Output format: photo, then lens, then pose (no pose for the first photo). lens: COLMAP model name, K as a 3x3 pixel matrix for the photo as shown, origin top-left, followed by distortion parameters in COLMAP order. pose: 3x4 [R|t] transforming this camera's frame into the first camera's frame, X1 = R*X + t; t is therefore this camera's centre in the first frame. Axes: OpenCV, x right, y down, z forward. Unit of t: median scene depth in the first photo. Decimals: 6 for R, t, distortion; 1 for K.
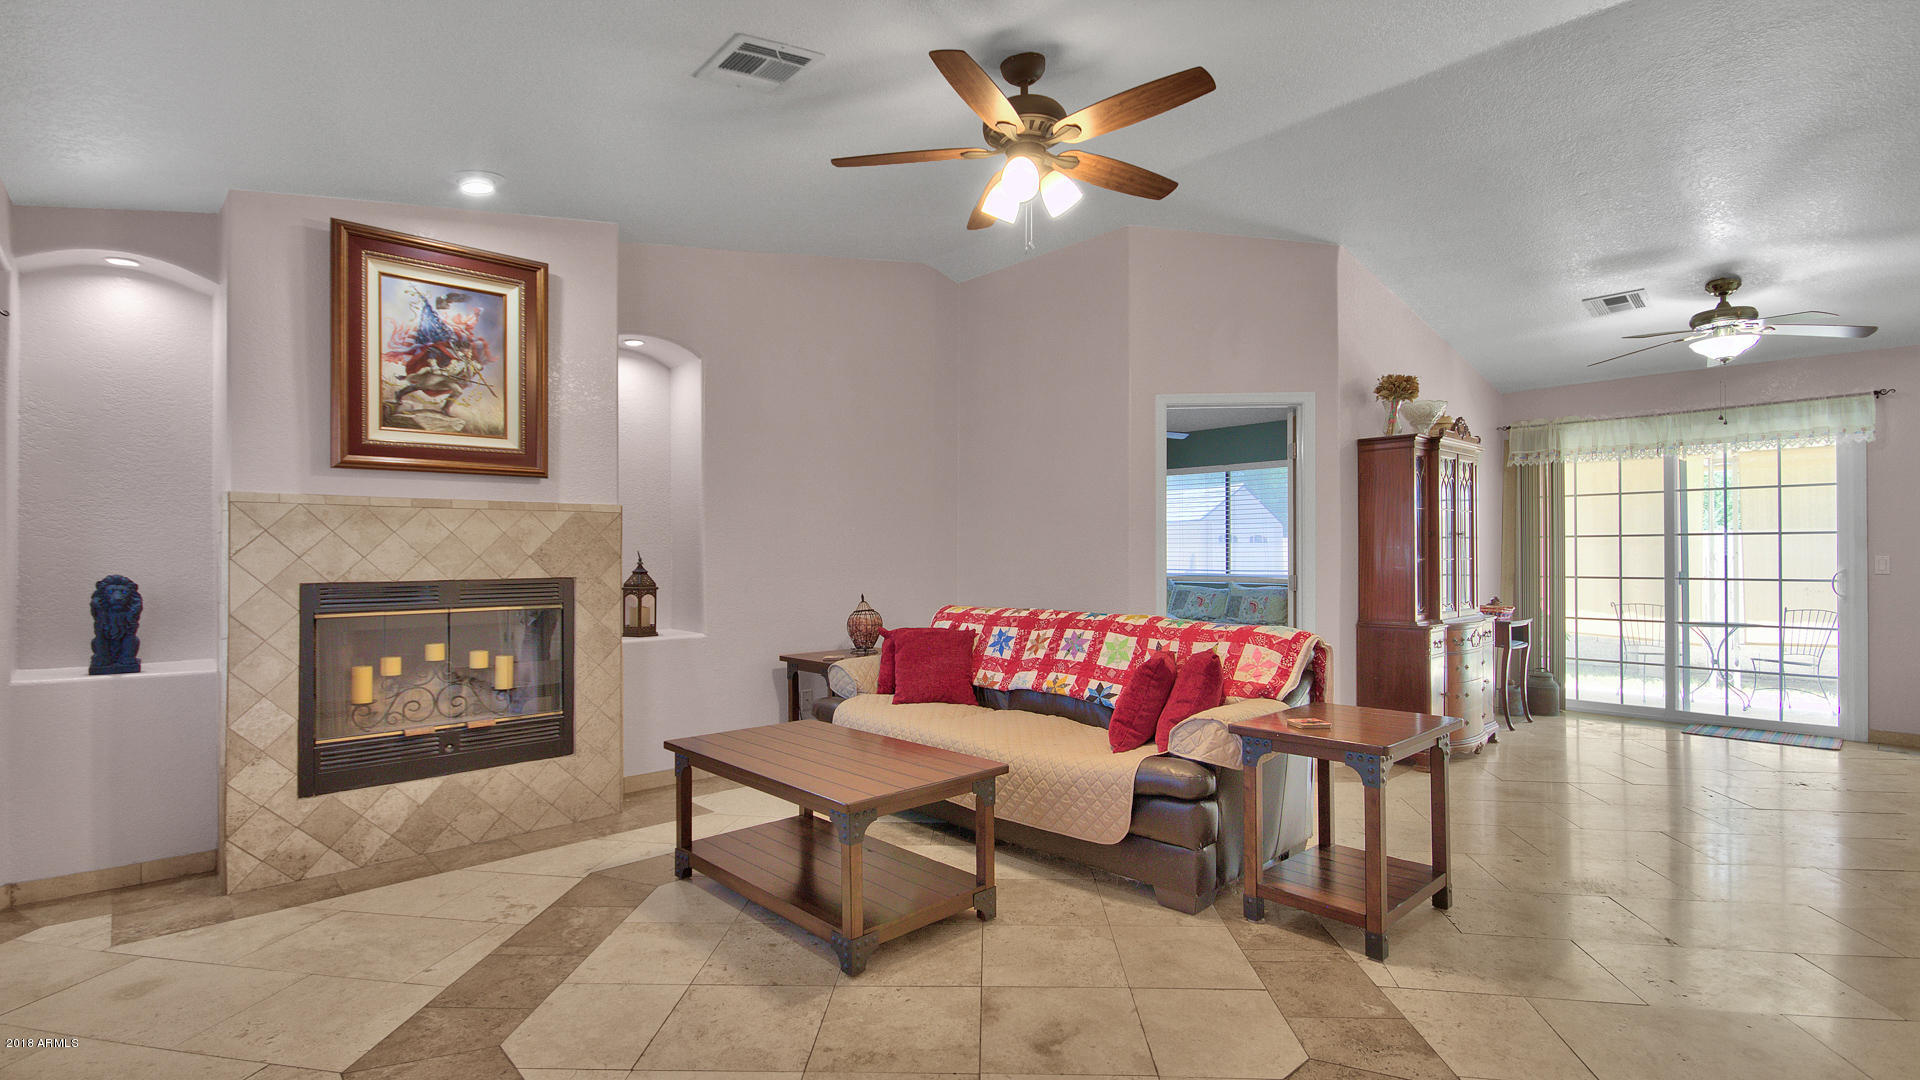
lens RADIAL K [[889.1, 0, 957.6], [0, 889.1, 545.8], [0, 0, 1]] dist [0.022374, -0.018946]
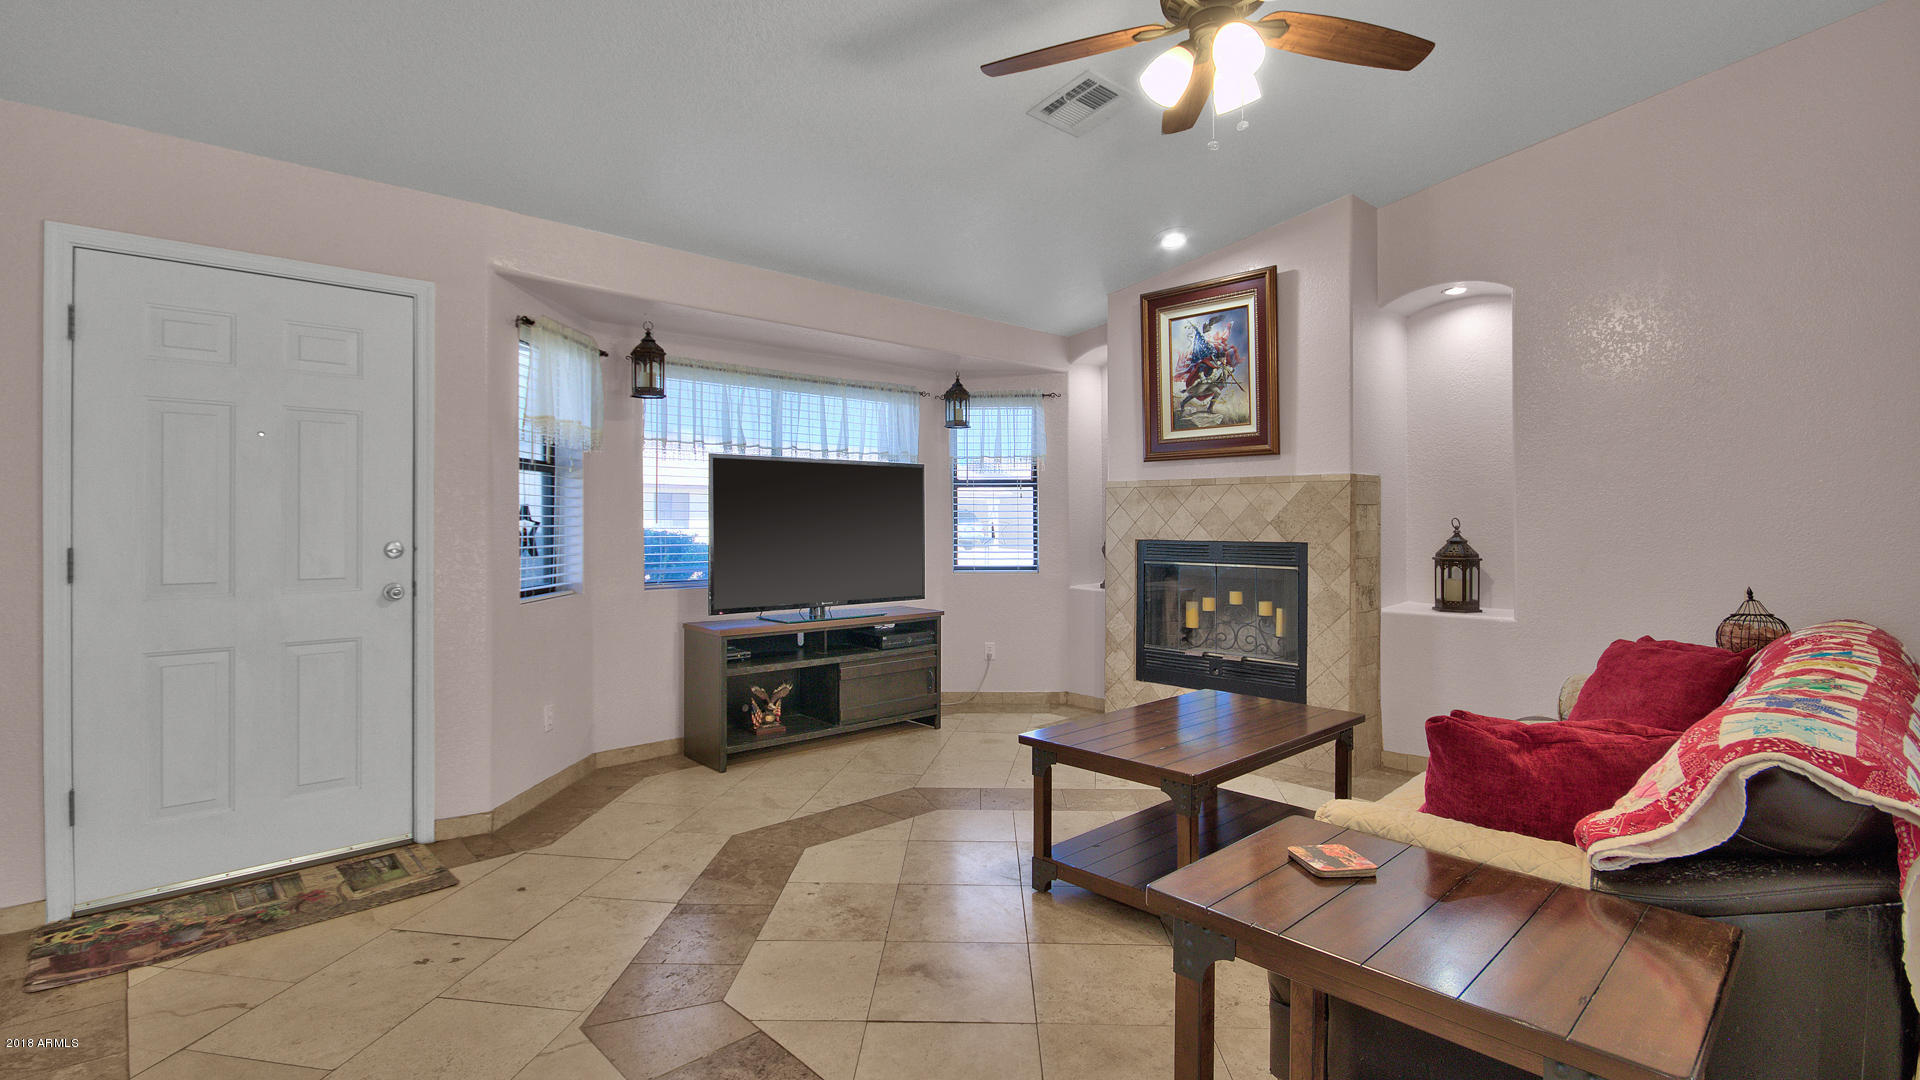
lens RADIAL K [[885.0, 0, 964.8], [0, 885.0, 536.8], [0, 0, 1]] dist [-0.003981, -0.000437]
pose [[0.021269, 0.020933, -0.999555, 0.702011], [0.004289, 0.999770, 0.021029, 0.003886], [0.999765, -0.004734, 0.021174, 0.617975]]
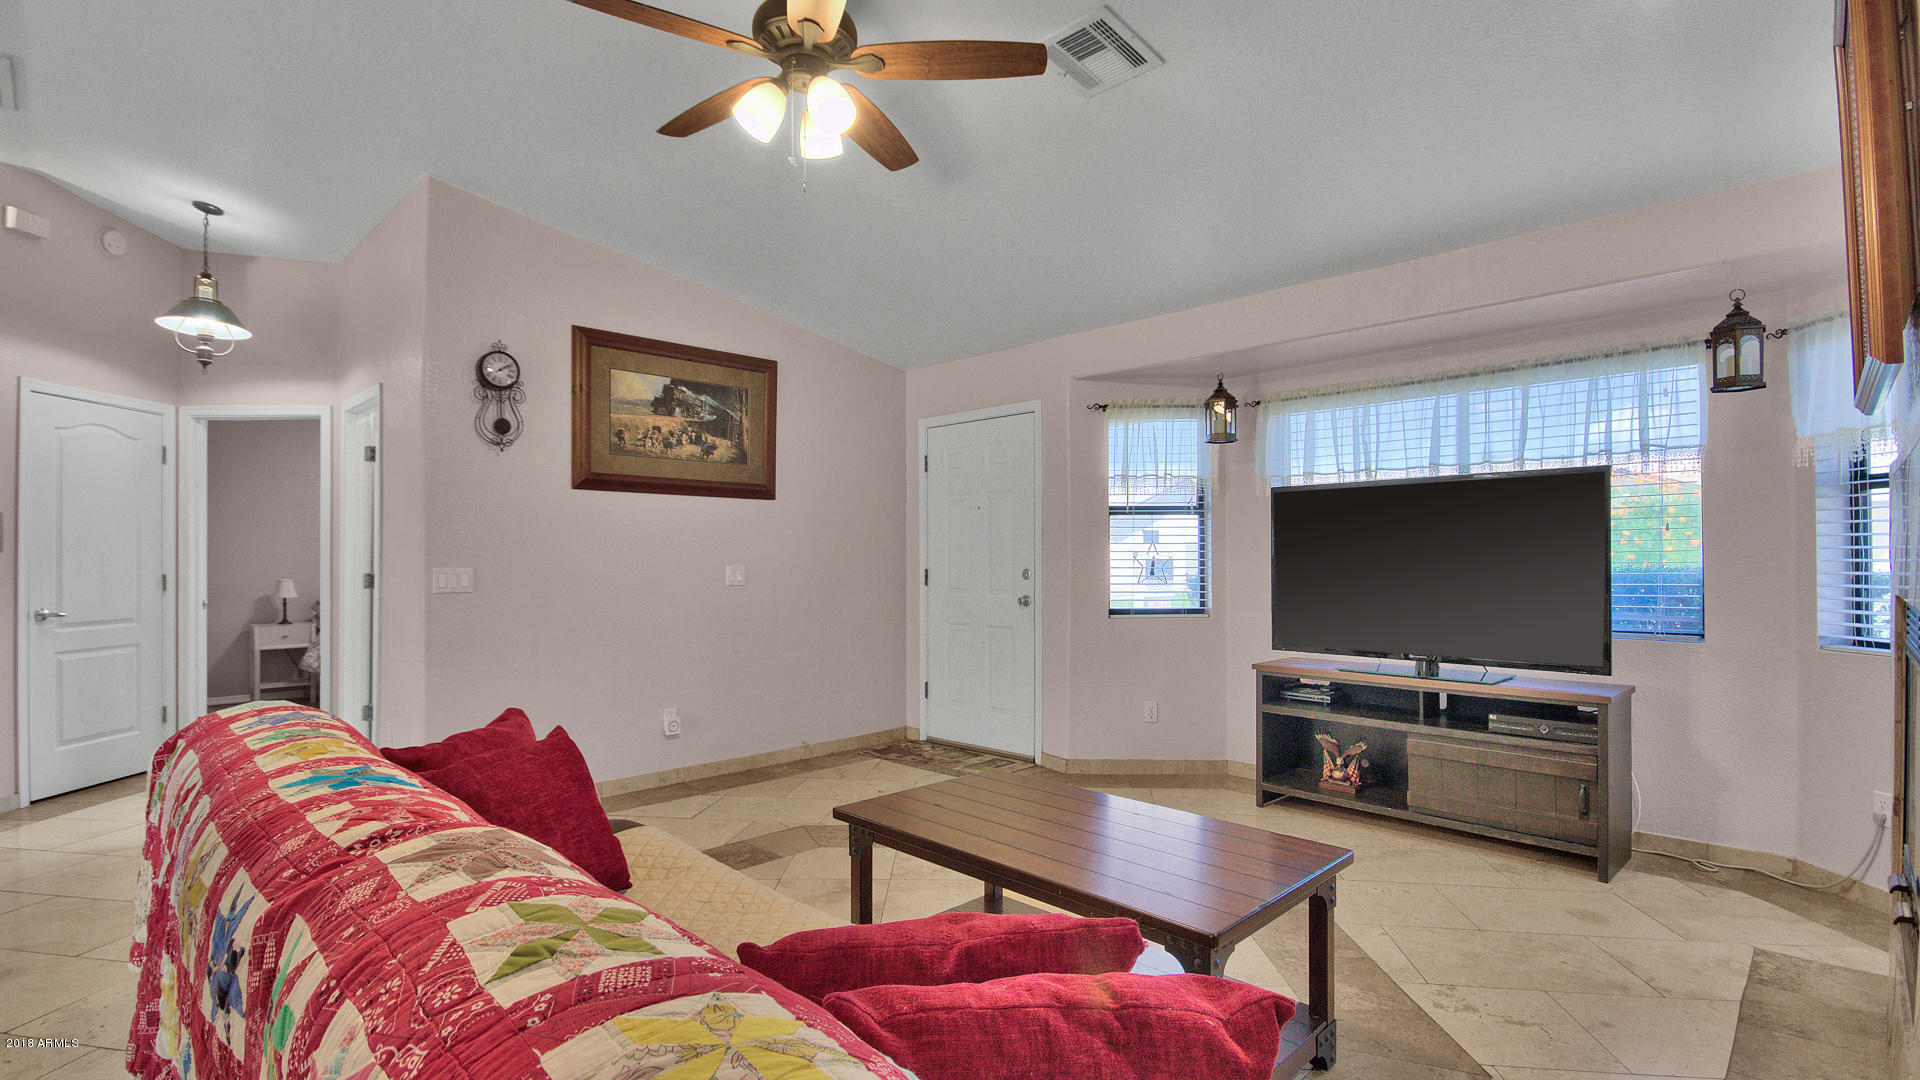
lens RADIAL K [[921.9, 0, 961.9], [0, 921.9, 555.6], [0, 0, 1]] dist [-0.004226, -0.000605]
pose [[-0.999203, 0.009066, -0.038879, -0.049906], [0.009119, 0.999958, -0.001178, 0.004961], [0.038867, -0.001532, -0.999243, 1.543337]]
